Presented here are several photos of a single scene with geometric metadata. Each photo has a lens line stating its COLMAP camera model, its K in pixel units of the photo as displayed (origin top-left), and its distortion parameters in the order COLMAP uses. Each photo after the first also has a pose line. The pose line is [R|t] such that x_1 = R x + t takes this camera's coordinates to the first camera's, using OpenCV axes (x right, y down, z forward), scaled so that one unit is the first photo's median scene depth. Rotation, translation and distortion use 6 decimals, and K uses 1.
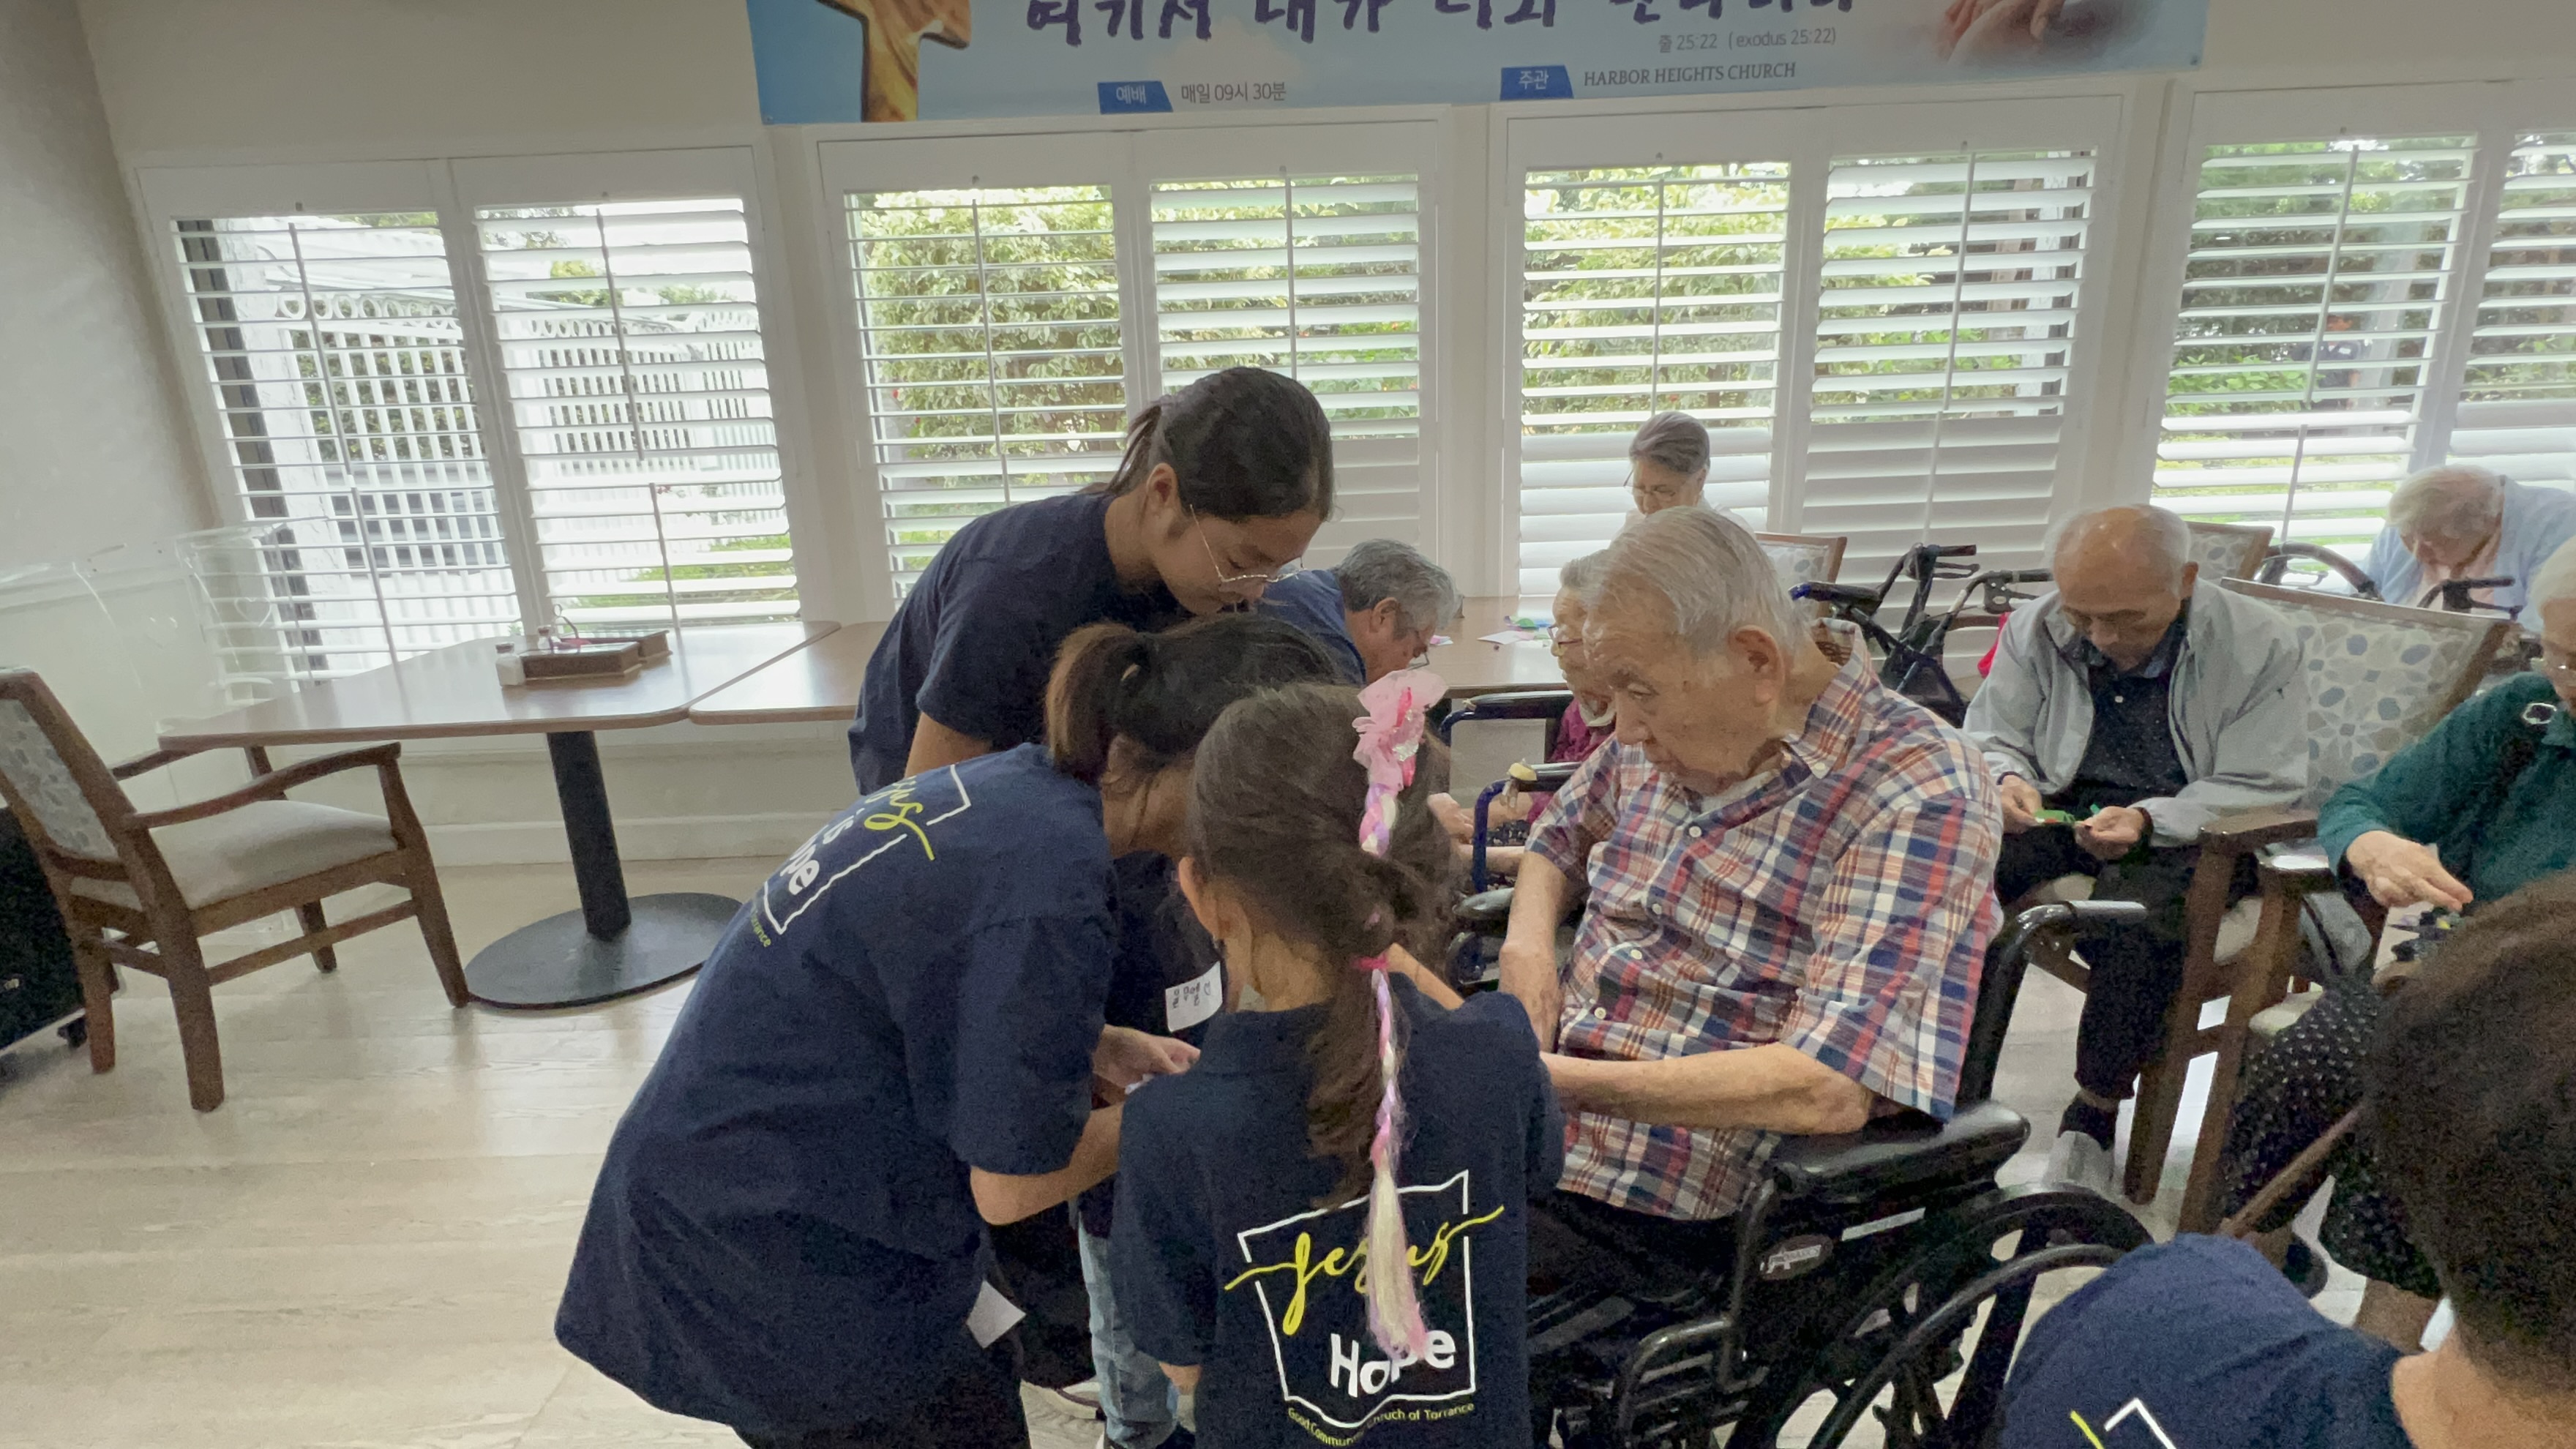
lens RADIAL K [[1184.0, 0, 1281.0], [0, 1184.0, 719.5], [0, 0, 1]] dist [-0.000769, -0.000096]
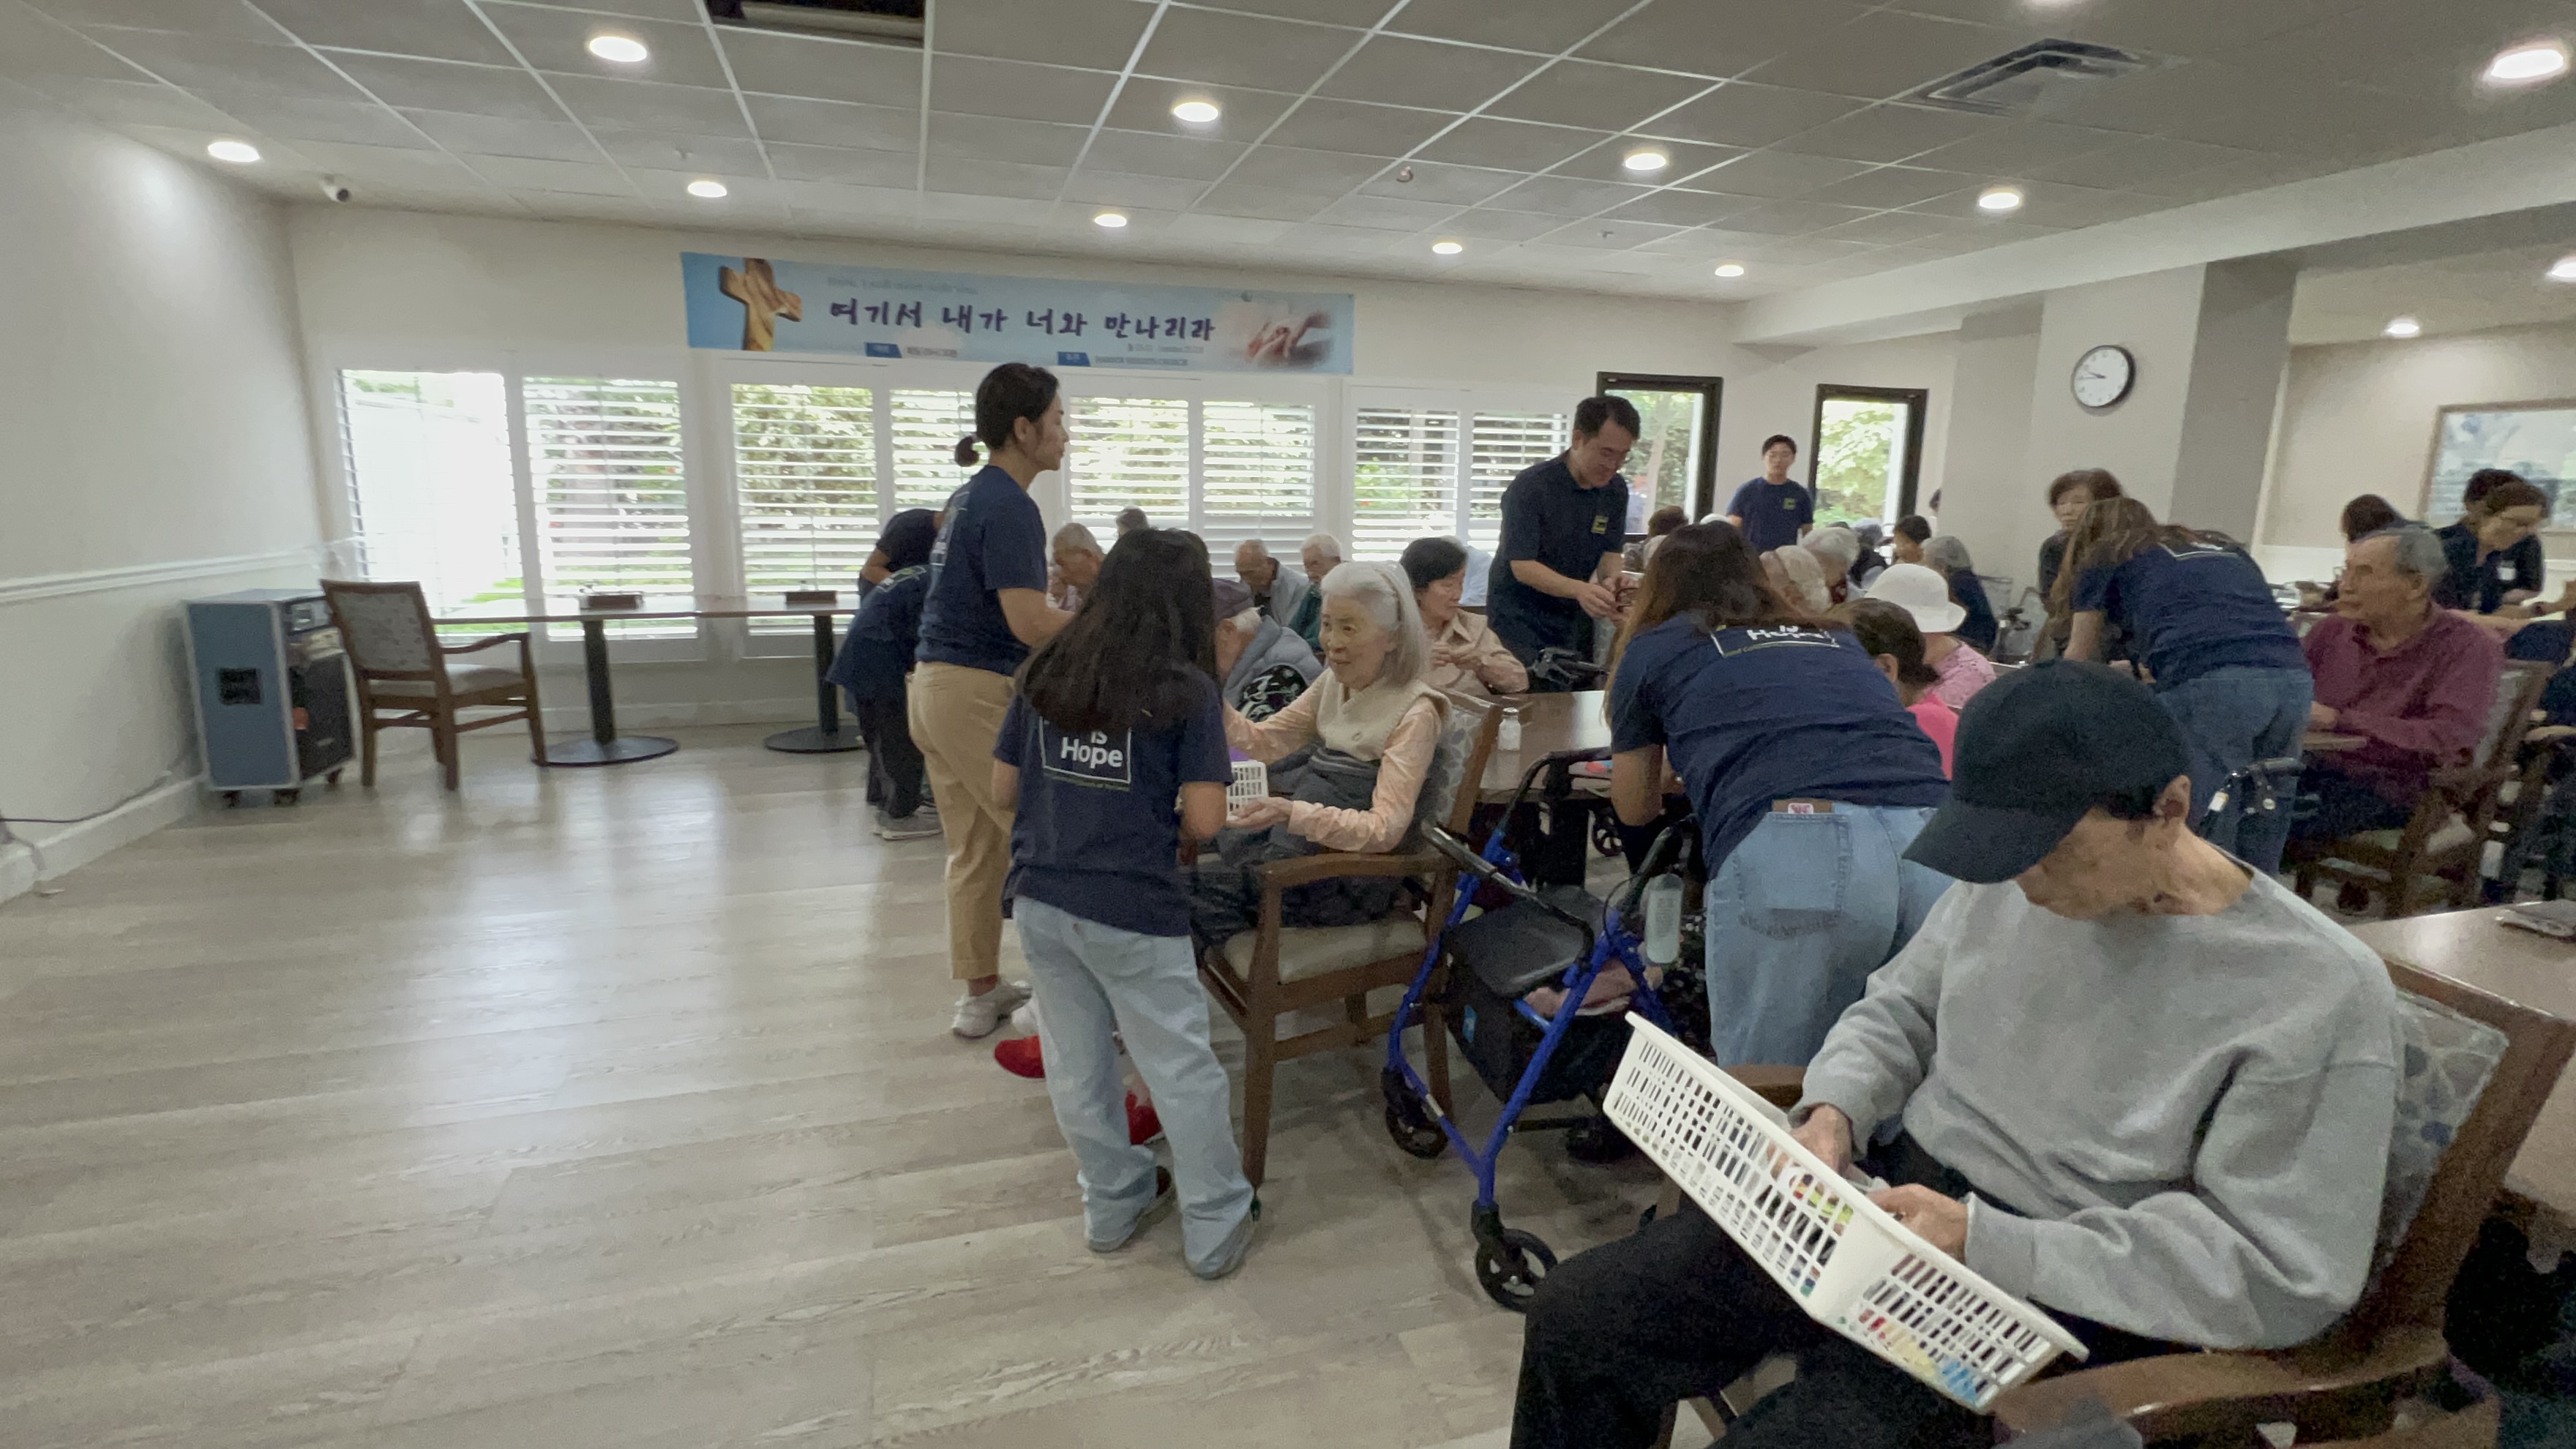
lens RADIAL K [[1184.0, 0, 1281.0], [0, 1184.0, 719.5], [0, 0, 1]] dist [-0.000769, -0.000096]
pose [[0.957350, -0.007488, 0.288832, -0.060550], [0.029182, 0.997058, -0.070878, 0.314075], [-0.287452, 0.076283, 0.954753, -1.211197]]
